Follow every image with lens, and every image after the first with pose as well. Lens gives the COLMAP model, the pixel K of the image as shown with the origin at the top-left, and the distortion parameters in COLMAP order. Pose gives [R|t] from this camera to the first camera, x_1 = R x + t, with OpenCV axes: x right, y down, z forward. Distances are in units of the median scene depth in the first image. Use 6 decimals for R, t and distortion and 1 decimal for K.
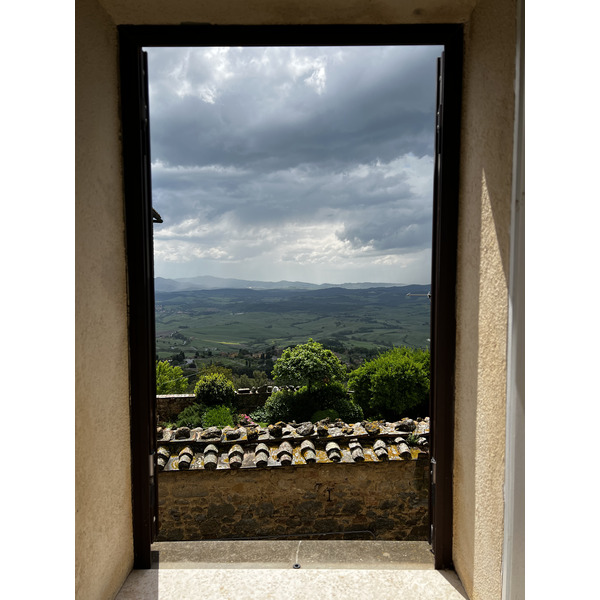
lens RADIAL K [[466.8, 0, 300.0], [0, 466.8, 300.0], [0, 0, 1]] dist [0.073561, -0.088959]
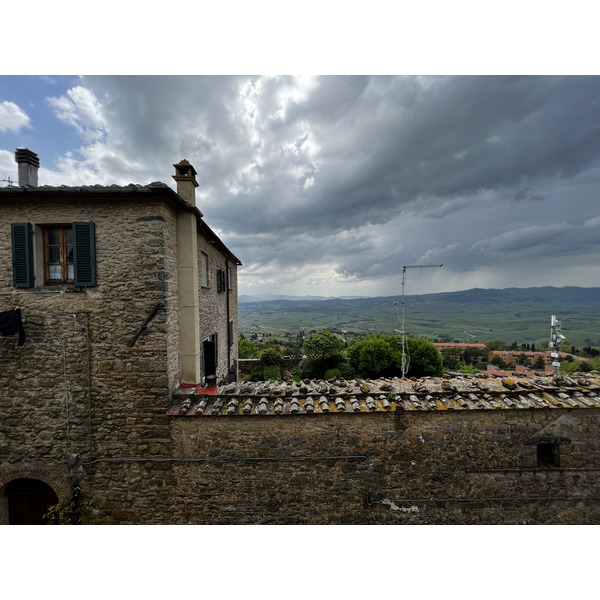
lens RADIAL K [[241.4, 0, 298.2], [0, 241.4, 298.8], [0, 0, 1]] dist [-0.000072, 0.000557]
pose [[0.996762, -0.013803, -0.079220, 0.000230], [0.011634, 0.999547, -0.027770, -0.008626], [0.079567, 0.026759, 0.996470, 0.172835]]
